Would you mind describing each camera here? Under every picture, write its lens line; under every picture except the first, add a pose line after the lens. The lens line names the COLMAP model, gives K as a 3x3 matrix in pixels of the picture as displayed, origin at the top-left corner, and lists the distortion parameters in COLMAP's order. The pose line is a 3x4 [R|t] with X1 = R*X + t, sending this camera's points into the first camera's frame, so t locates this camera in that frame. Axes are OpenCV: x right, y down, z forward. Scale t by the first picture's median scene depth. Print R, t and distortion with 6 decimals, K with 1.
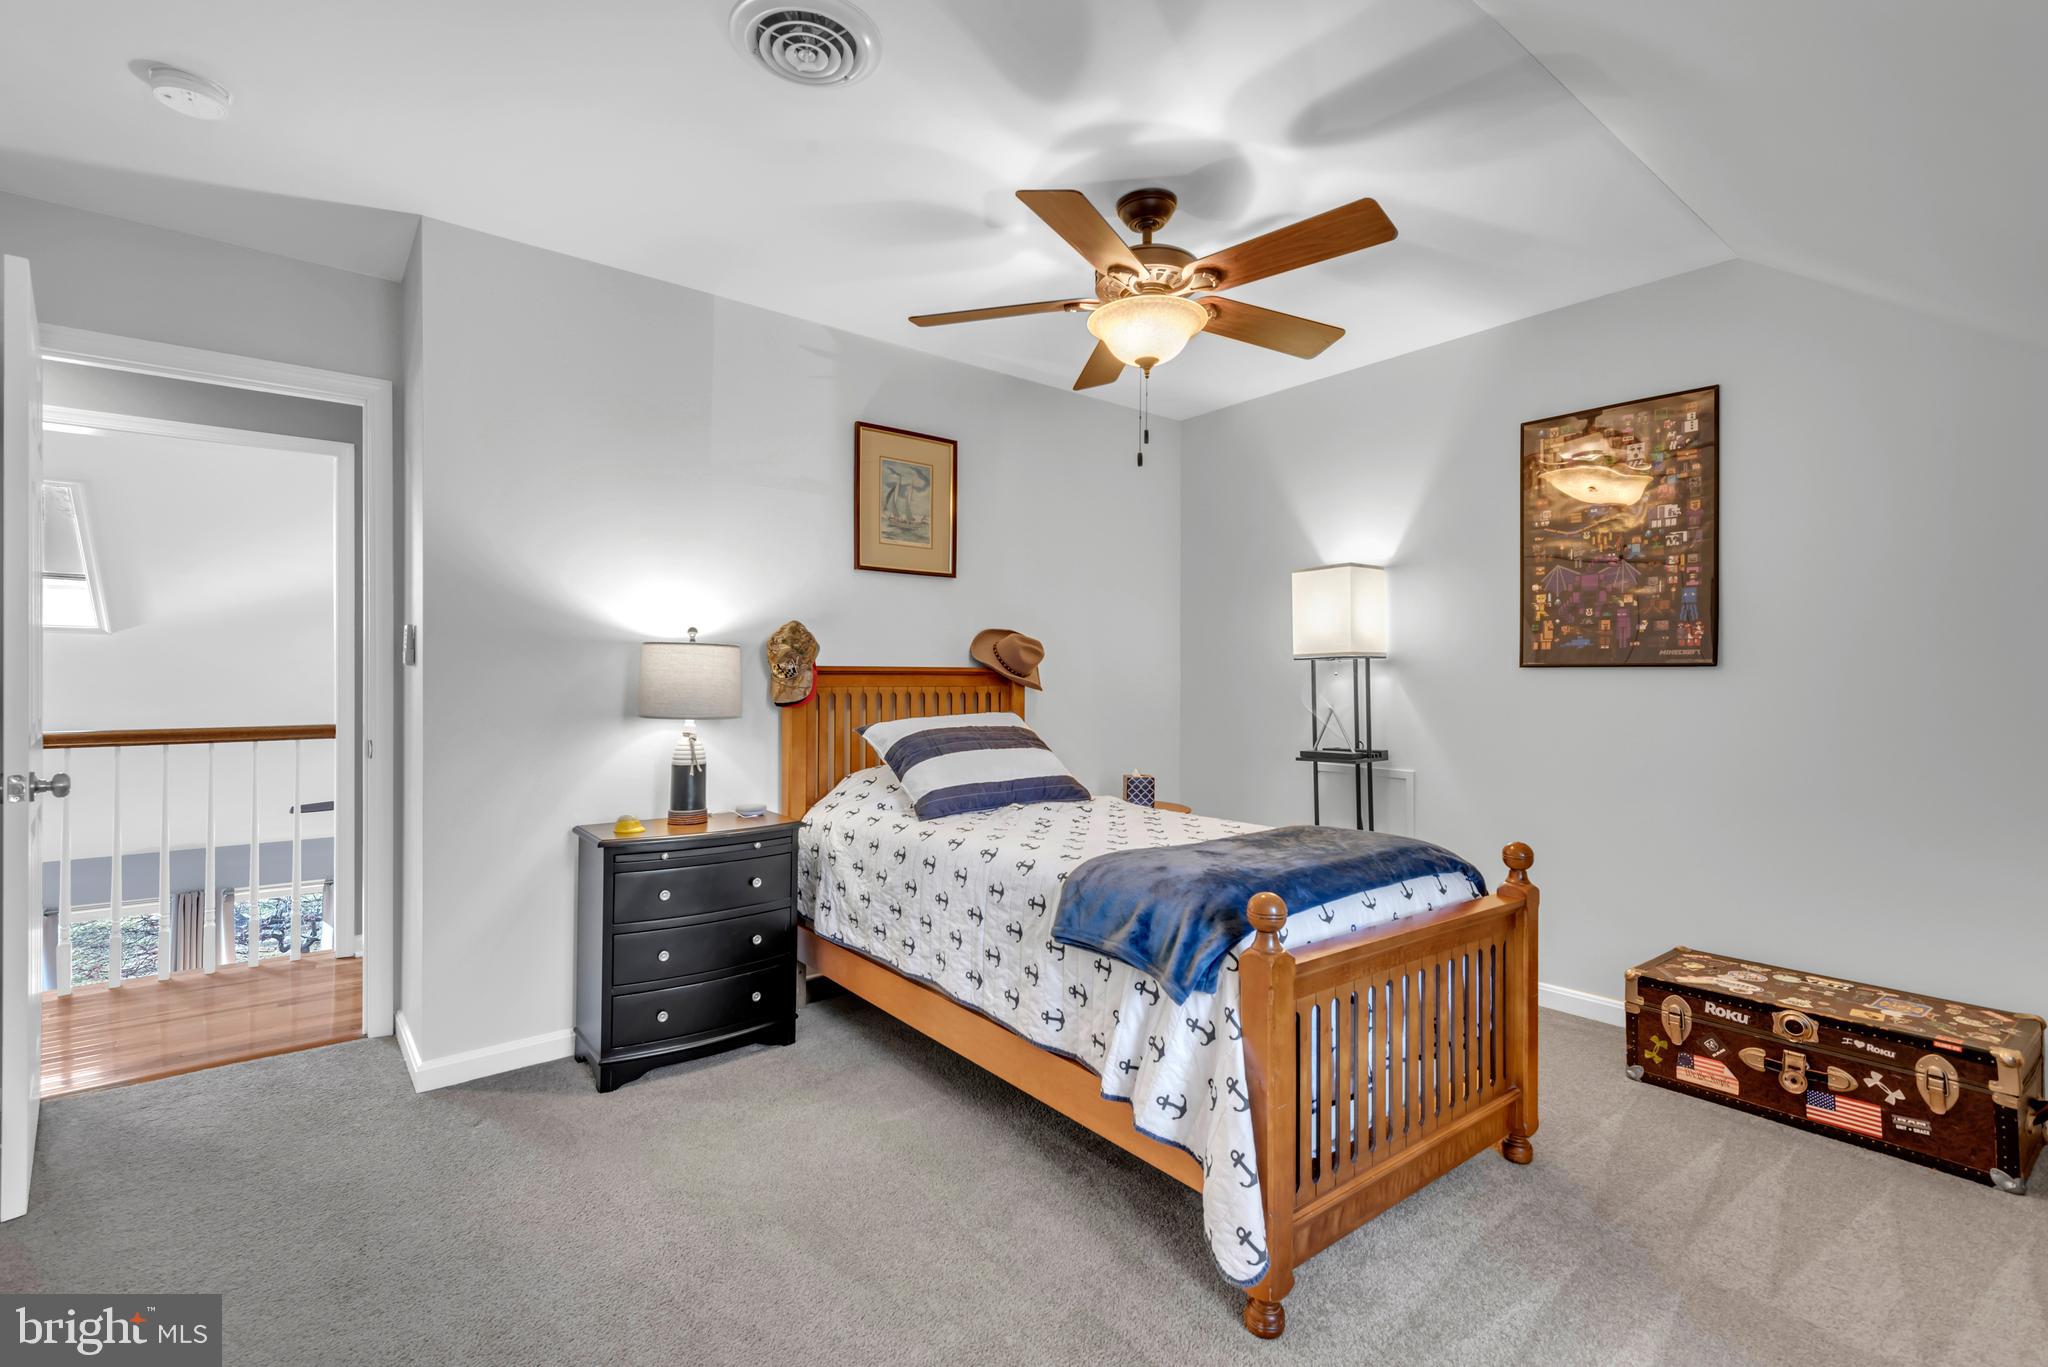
lens RADIAL K [[926.9, 0, 1018.0], [0, 926.9, 687.7], [0, 0, 1]] dist [0.021597, -0.008445]
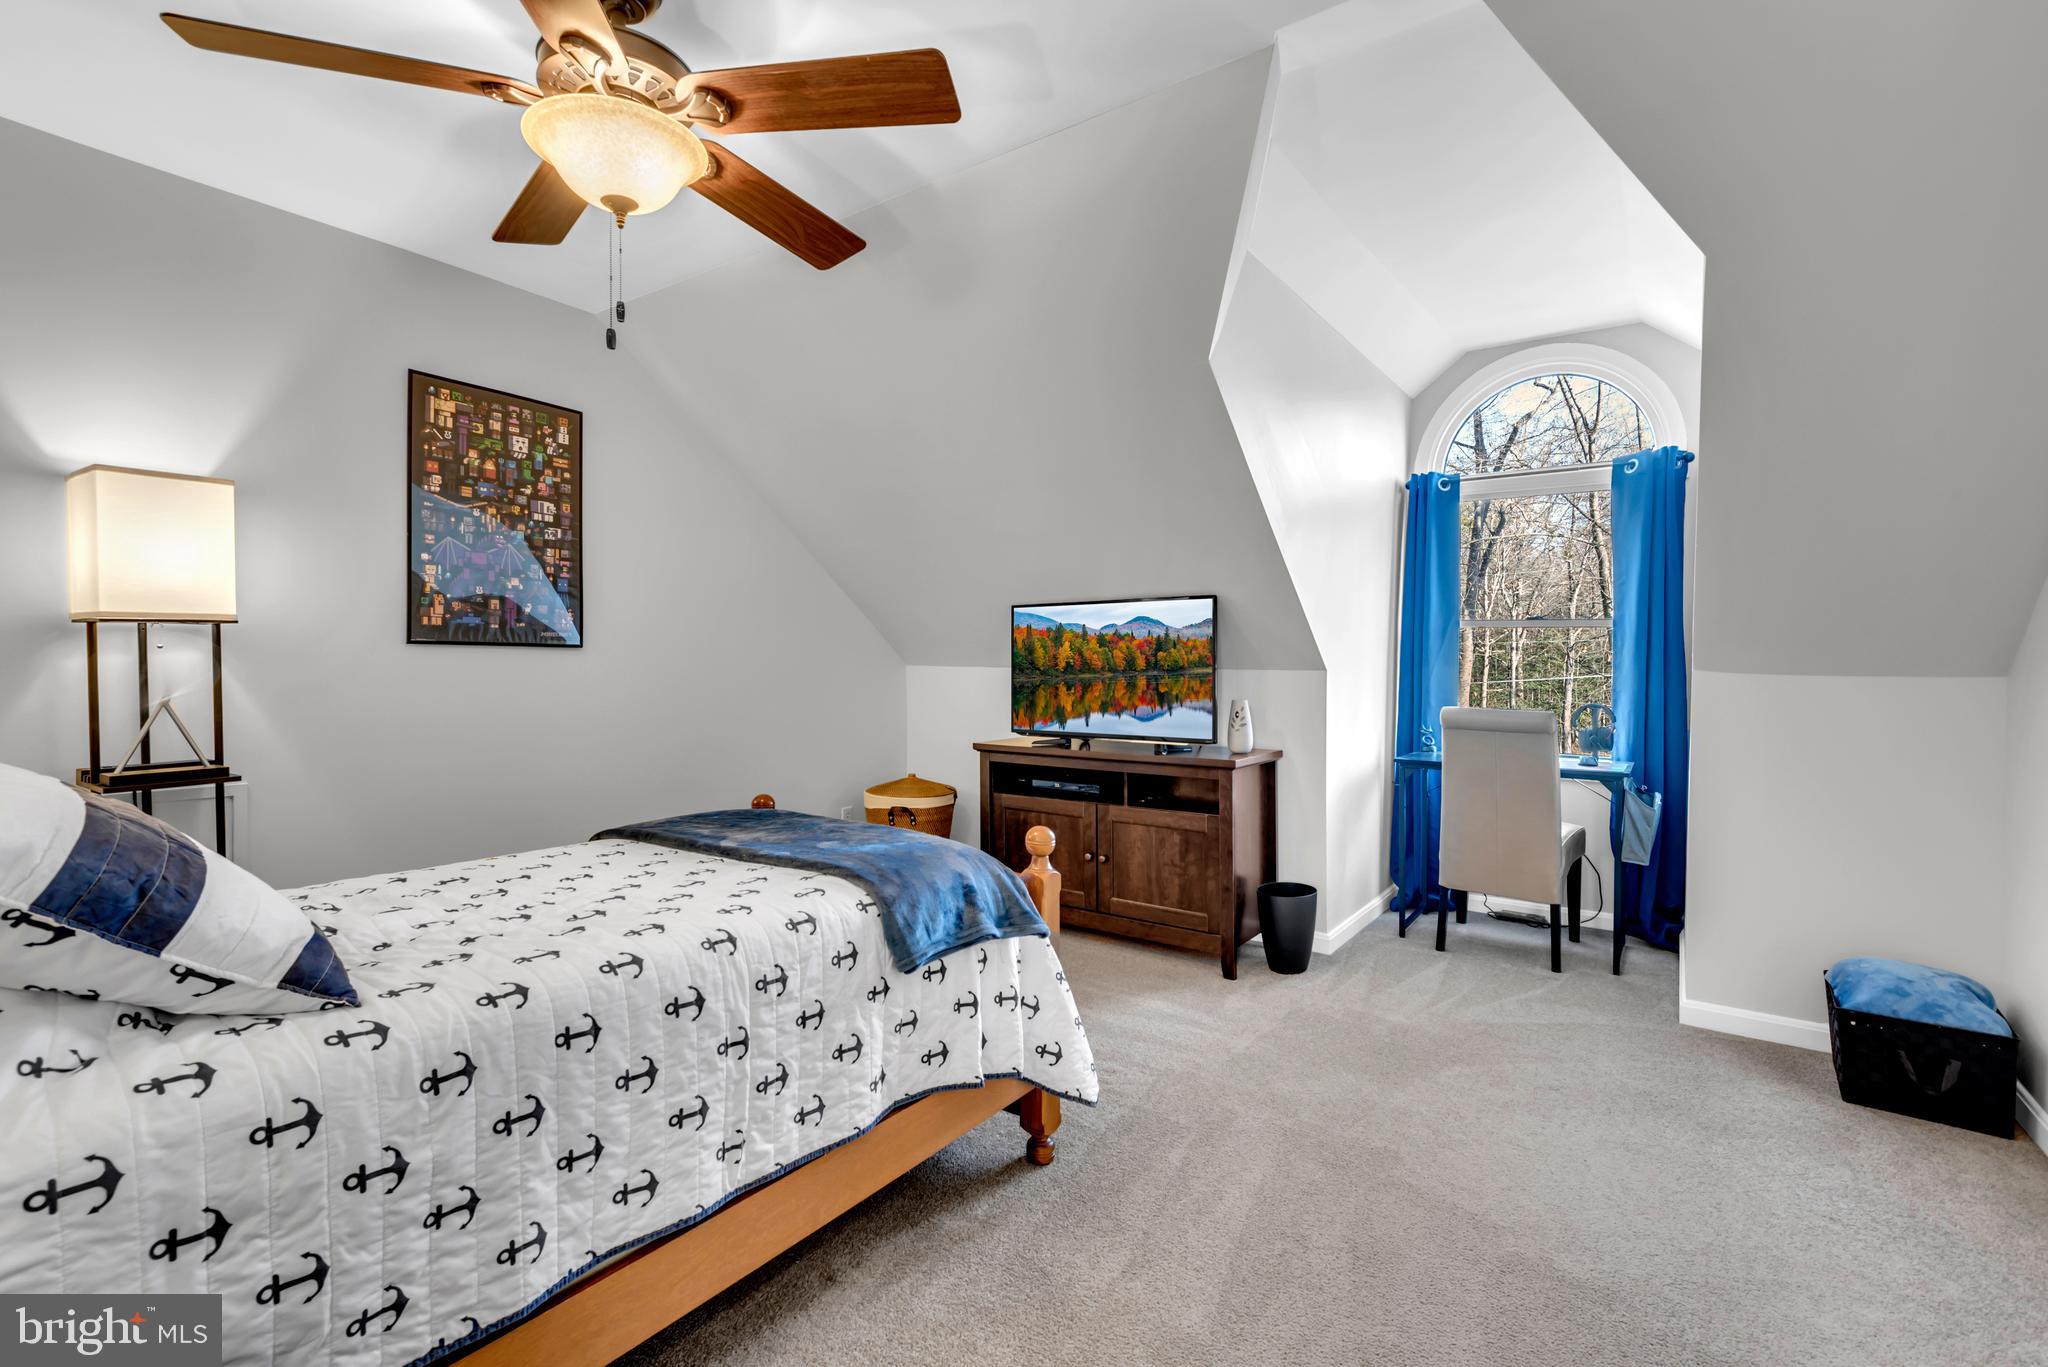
lens RADIAL K [[926.9, 0, 1015.8], [0, 926.9, 679.5], [0, 0, 1]] dist [0.021597, -0.008445]
pose [[-0.285757, -0.018887, 0.958116, -0.537519], [-0.000431, 0.999808, 0.019580, -0.005988], [-0.958302, 0.005182, -0.285711, 0.784203]]
